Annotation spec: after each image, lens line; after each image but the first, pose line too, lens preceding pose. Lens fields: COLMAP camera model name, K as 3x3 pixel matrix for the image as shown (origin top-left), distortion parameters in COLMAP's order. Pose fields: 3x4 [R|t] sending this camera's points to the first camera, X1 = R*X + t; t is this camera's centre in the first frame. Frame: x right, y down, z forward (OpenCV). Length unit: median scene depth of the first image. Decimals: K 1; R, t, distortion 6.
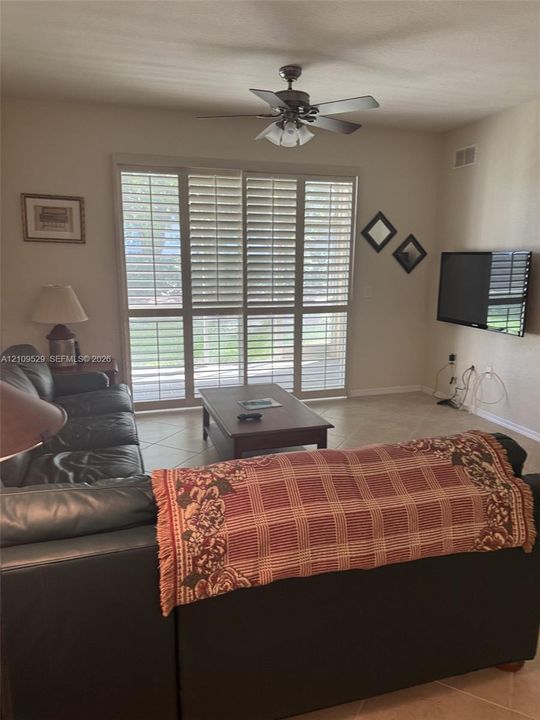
lens RADIAL K [[504.2, 0, 270.0], [0, 504.2, 360.0], [0, 0, 1]] dist [0.084015, -0.129008]
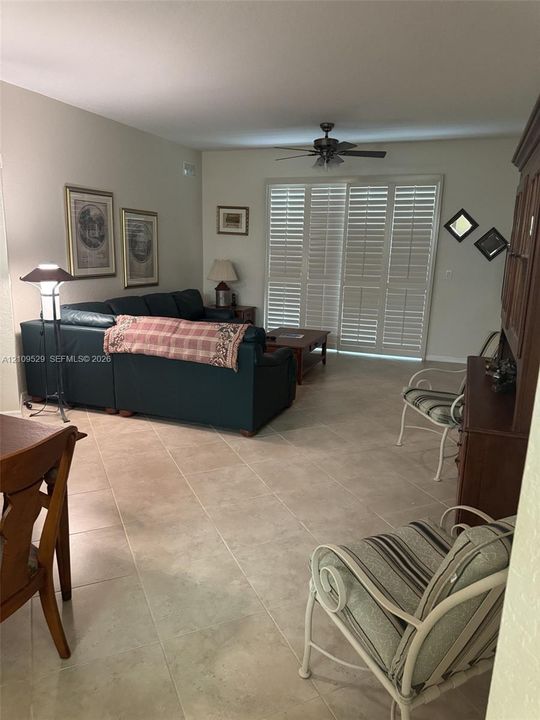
lens RADIAL K [[504.2, 0, 270.0], [0, 504.2, 360.0], [0, 0, 1]] dist [0.084015, -0.129008]
pose [[0.798009, 0.149329, -0.583851, 0.738201], [-0.138824, 0.988309, 0.063031, 0.060143], [0.586438, 0.030753, 0.809410, -0.284479]]
